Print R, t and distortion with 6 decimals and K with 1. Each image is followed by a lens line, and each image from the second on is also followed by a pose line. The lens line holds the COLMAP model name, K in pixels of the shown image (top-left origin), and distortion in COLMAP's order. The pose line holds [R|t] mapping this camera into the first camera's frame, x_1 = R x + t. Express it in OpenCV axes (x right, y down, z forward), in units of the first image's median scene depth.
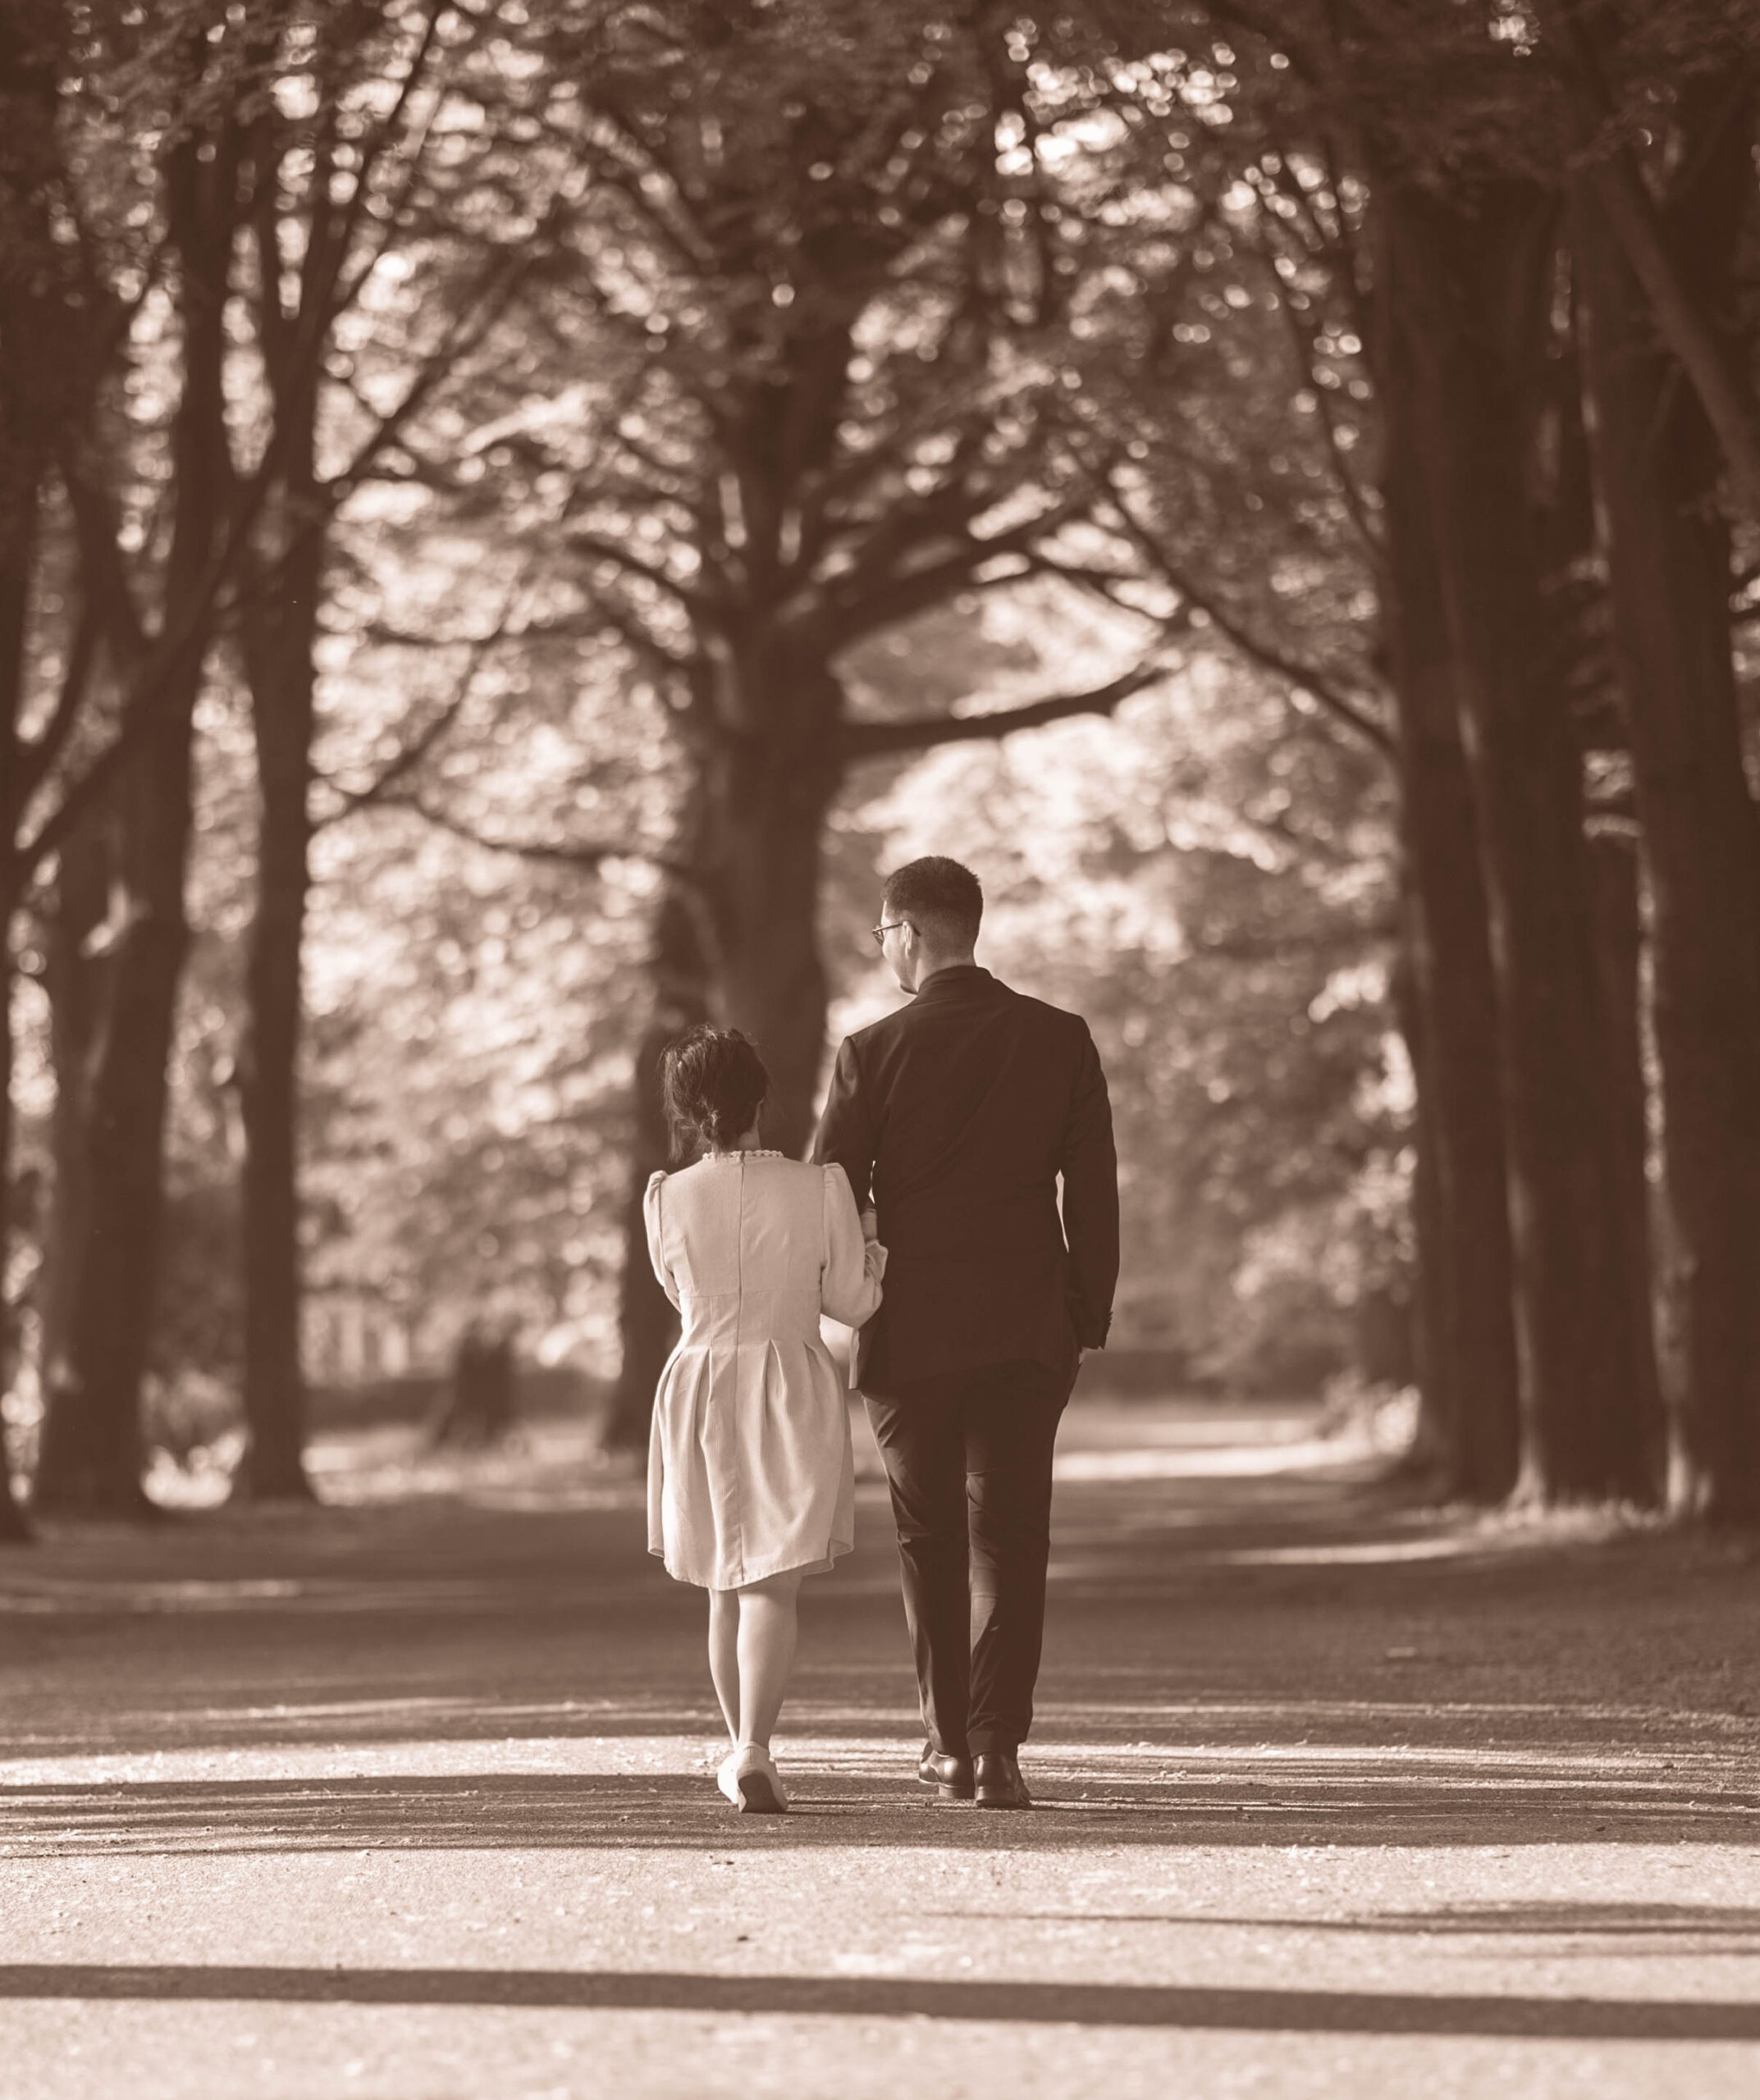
lens RADIAL K [[6346.8, 0, 880.0], [0, 6346.8, 1050.0], [0, 0, 1]] dist [0.004755, -0.696977]
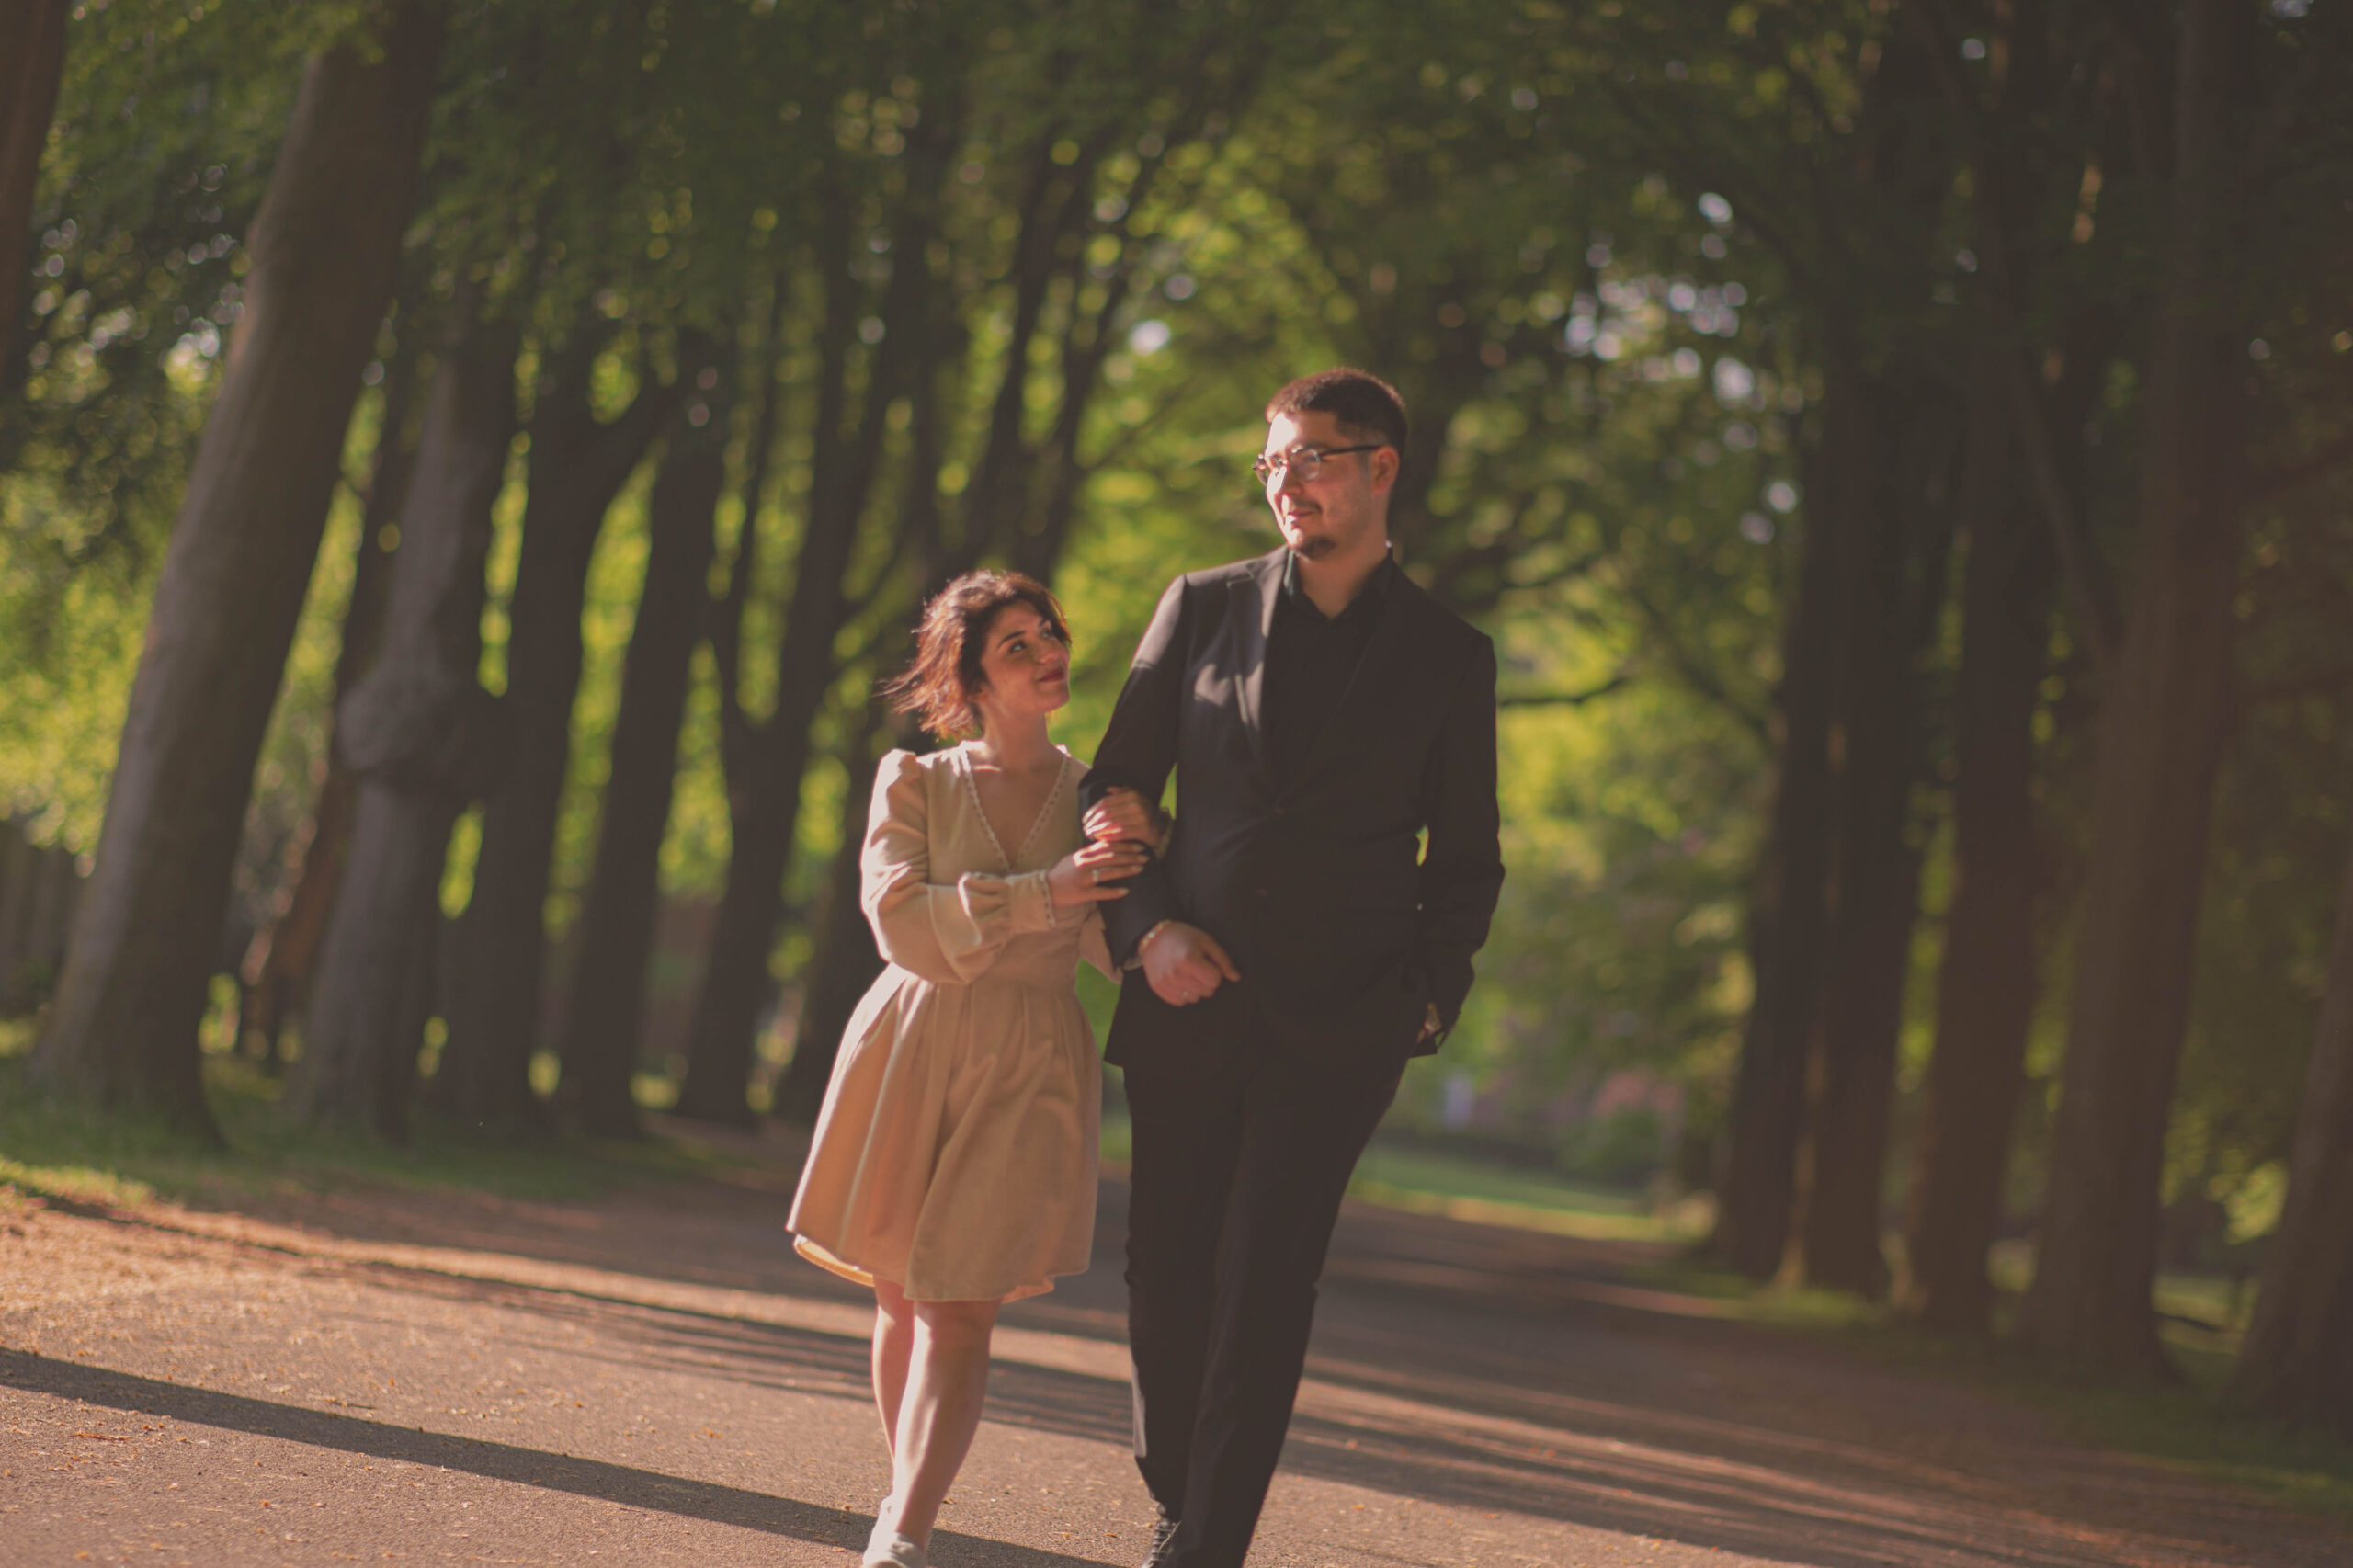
lens RADIAL K [[5846.1, 0, 1176.5], [0, 5846.1, 784.0], [0, 0, 1]] dist [0.063818, 0.087143]
pose [[0.984510, 0.169240, -0.045808, 0.008309], [-0.169084, 0.985575, 0.007299, -0.028932], [0.046383, 0.000559, 0.998924, -0.352571]]
